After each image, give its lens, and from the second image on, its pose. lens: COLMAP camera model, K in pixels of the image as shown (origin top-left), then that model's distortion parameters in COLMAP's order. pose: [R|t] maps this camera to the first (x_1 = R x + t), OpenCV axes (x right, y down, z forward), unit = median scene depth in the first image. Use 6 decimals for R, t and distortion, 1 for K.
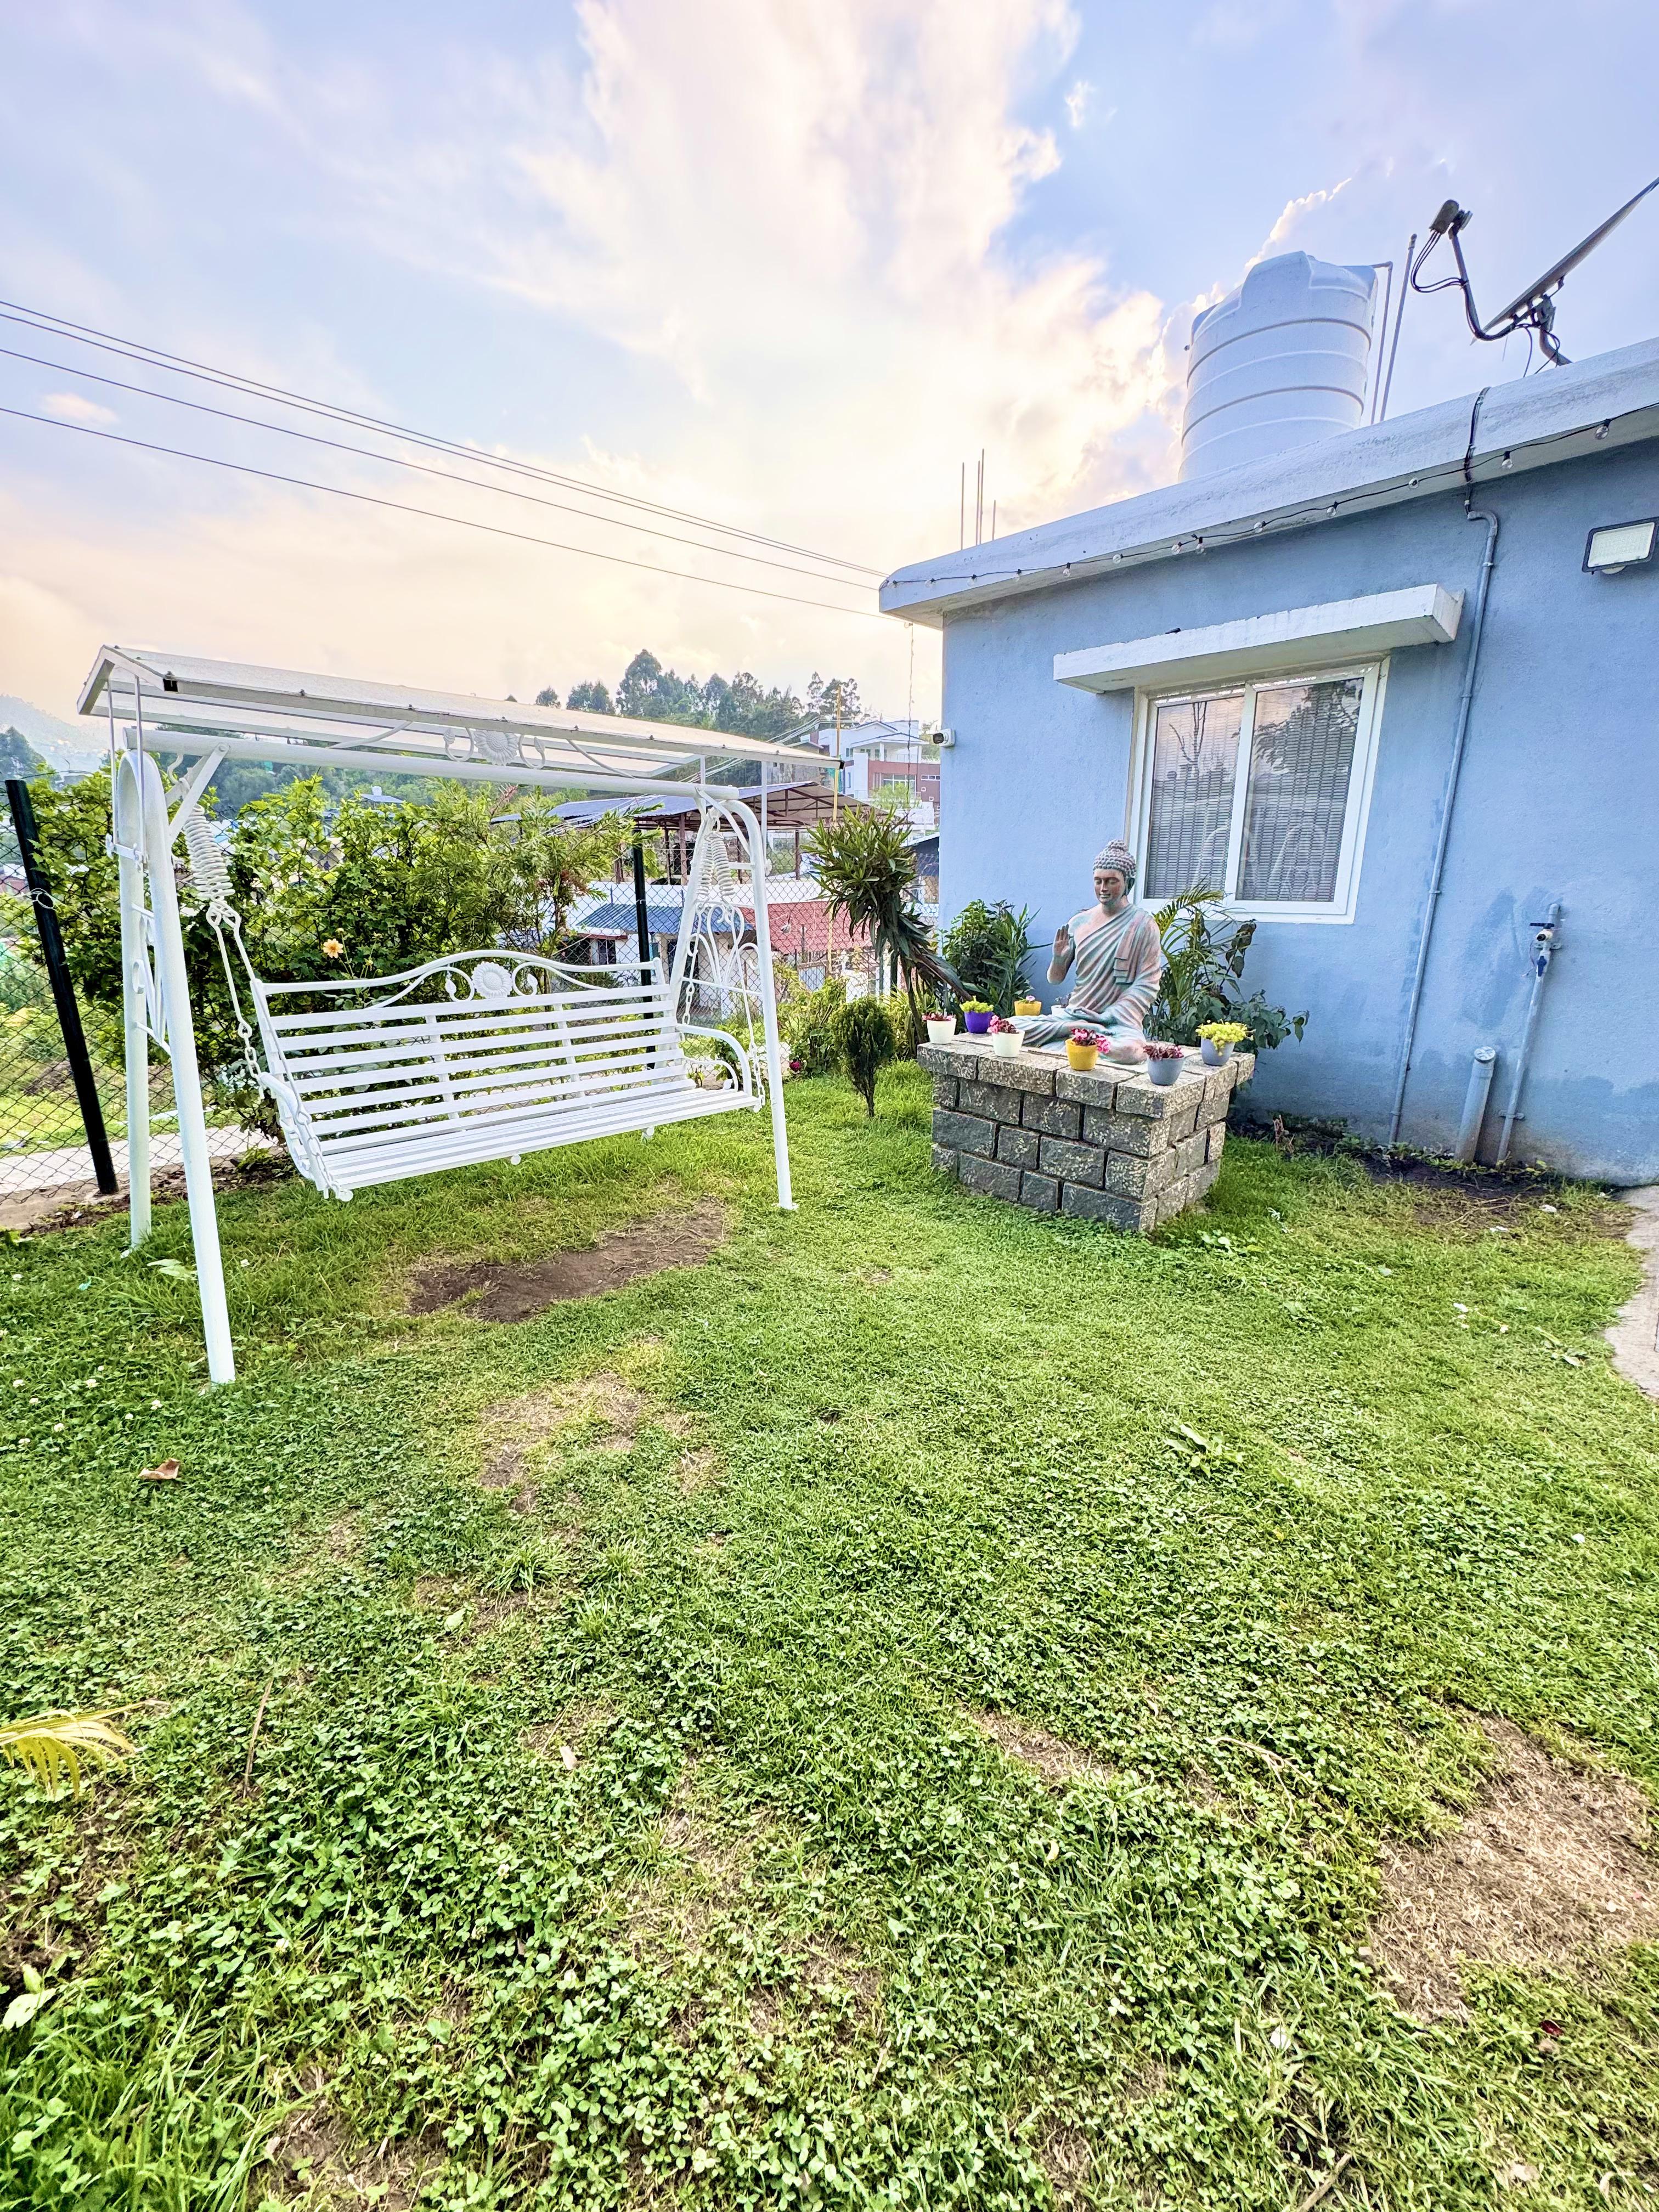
lens RADIAL K [[886.1, 0, 829.5], [0, 886.1, 1106.0], [0, 0, 1]] dist [-0.000623, 0.000604]
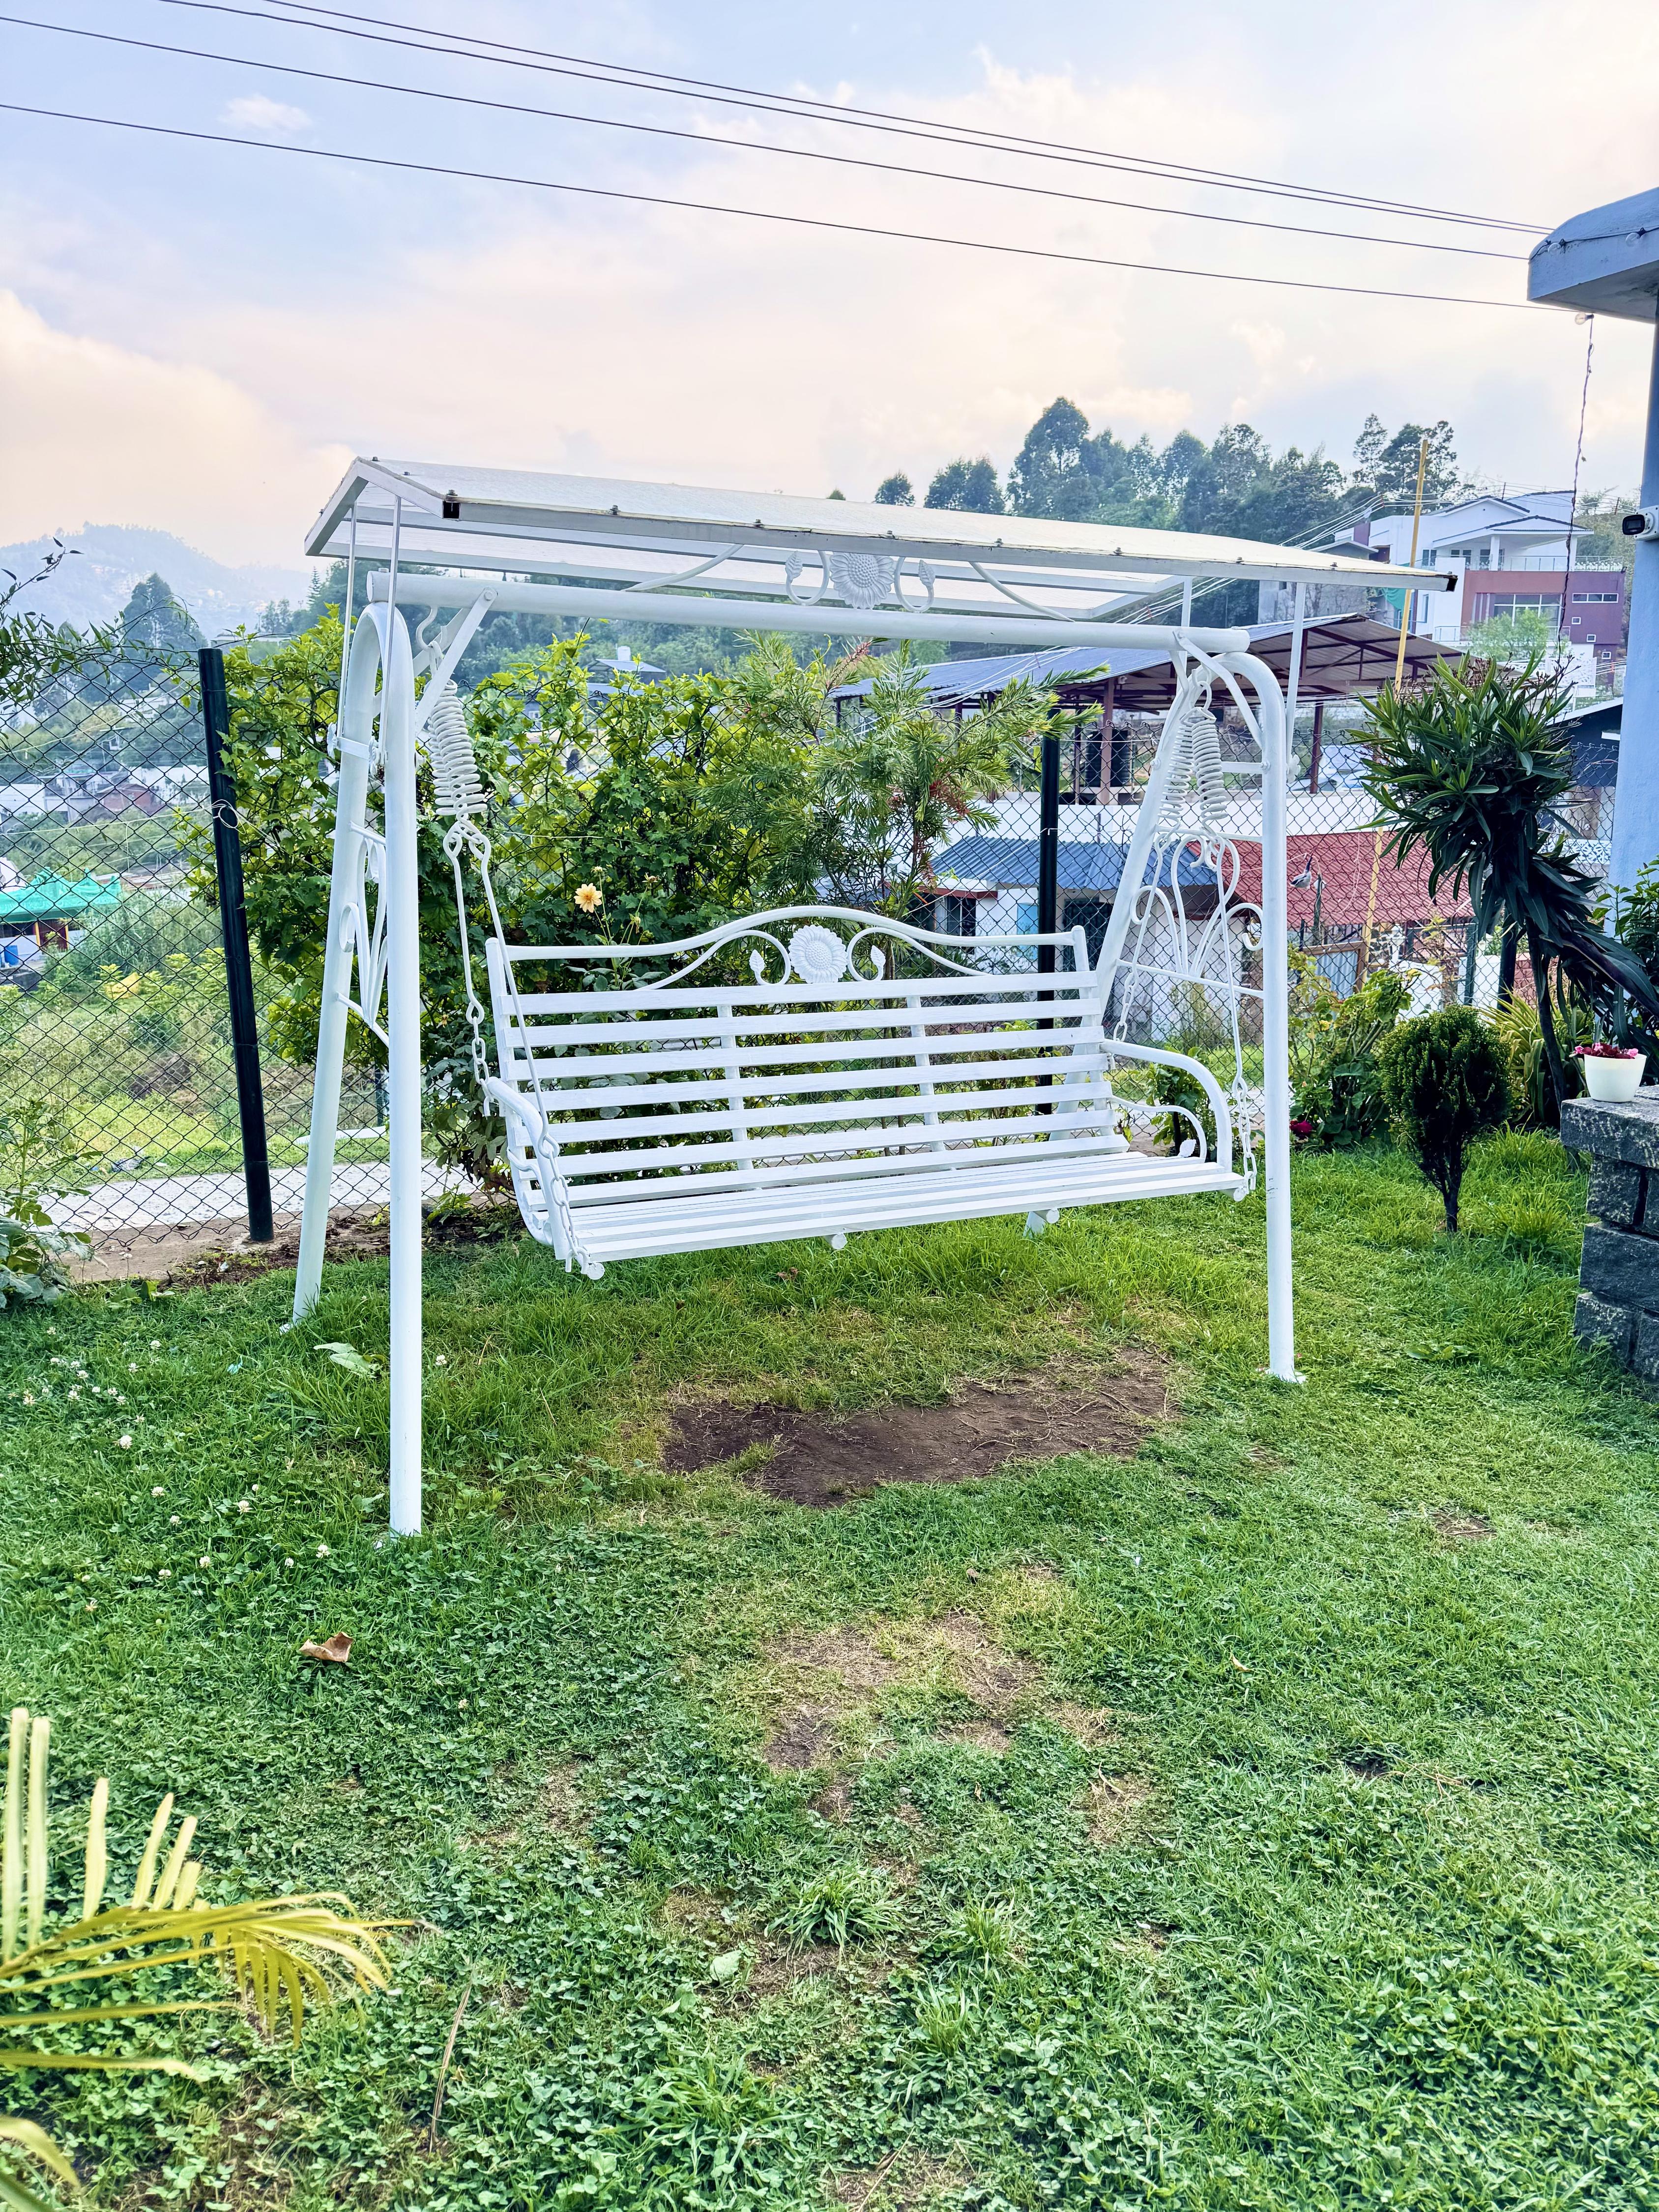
lens RADIAL K [[1575.3, 0, 828.3], [0, 1575.3, 1114.5], [0, 0, 1]] dist [0.021869, -0.019713]
pose [[0.947449, 0.066238, -0.312974, -0.033387], [-0.081405, 0.996044, -0.035629, 0.014447], [0.309375, 0.059234, 0.949093, -0.046348]]
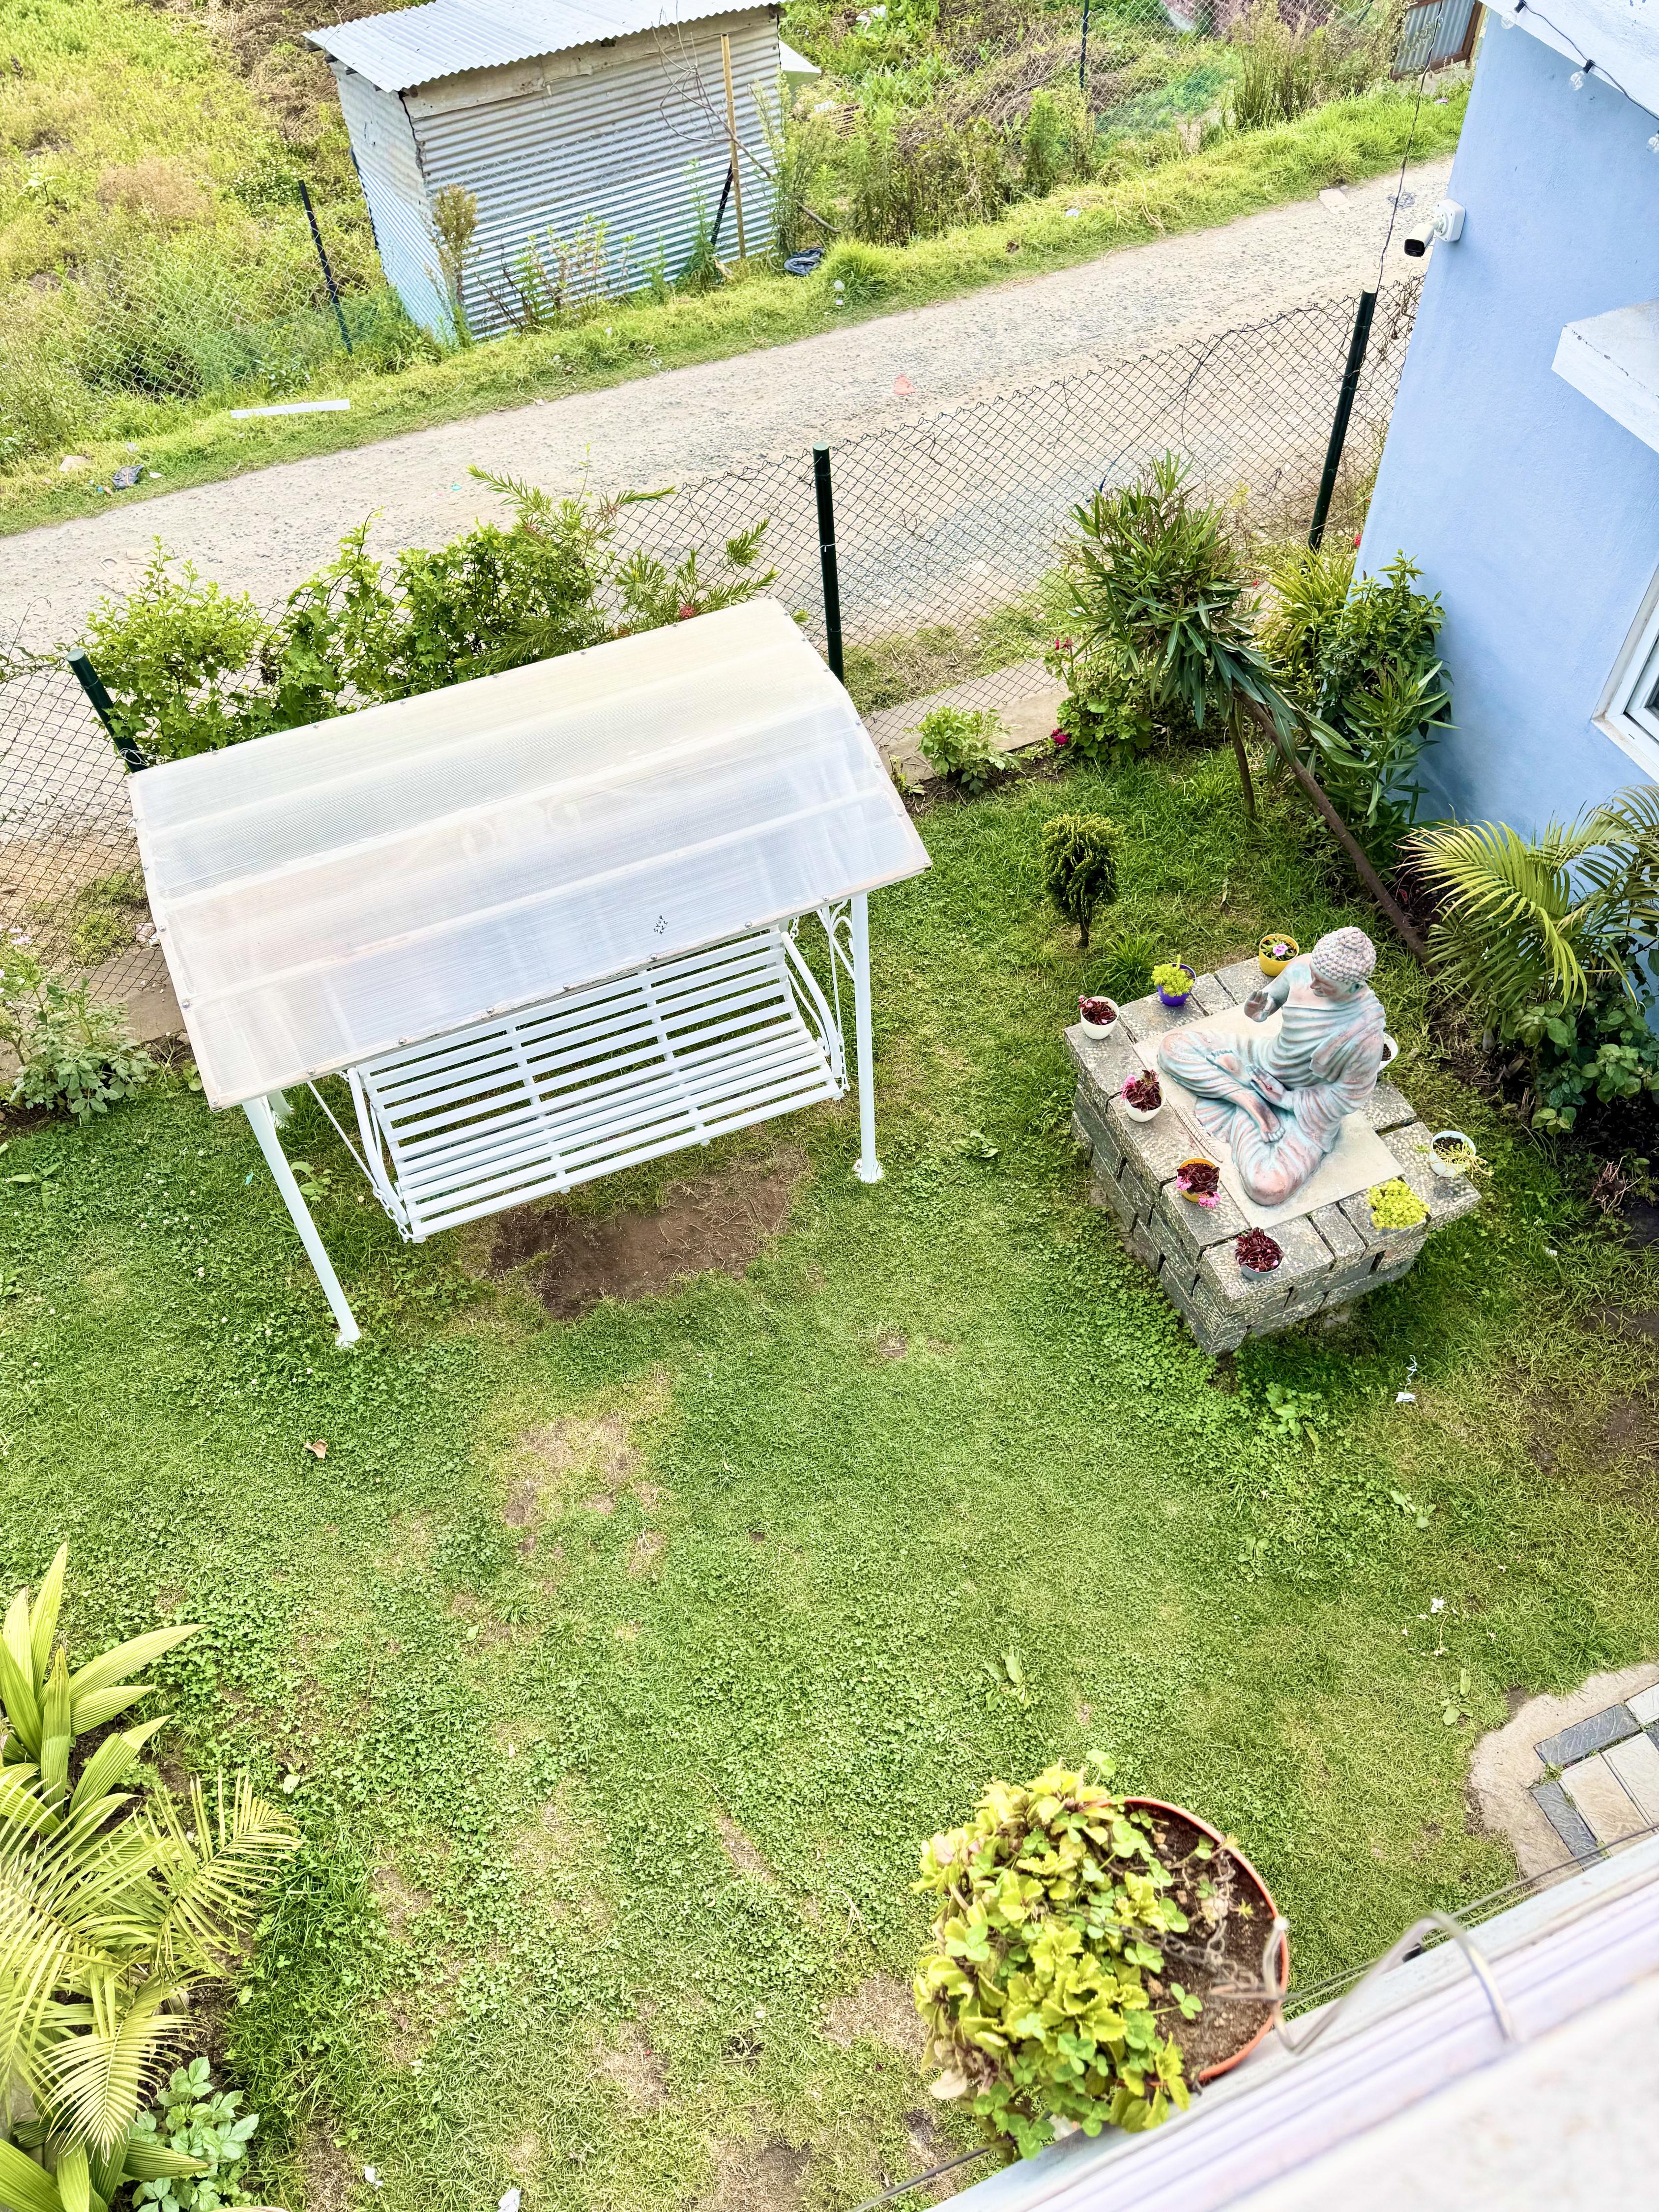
lens RADIAL K [[1575.3, 0, 828.3], [0, 1575.3, 1114.5], [0, 0, 1]] dist [0.021869, -0.019713]
pose [[0.918919, 0.297976, -0.258455, 0.478087], [-0.053962, 0.744039, 0.665953, -1.540437], [0.390739, -0.598010, 0.699791, -0.171652]]
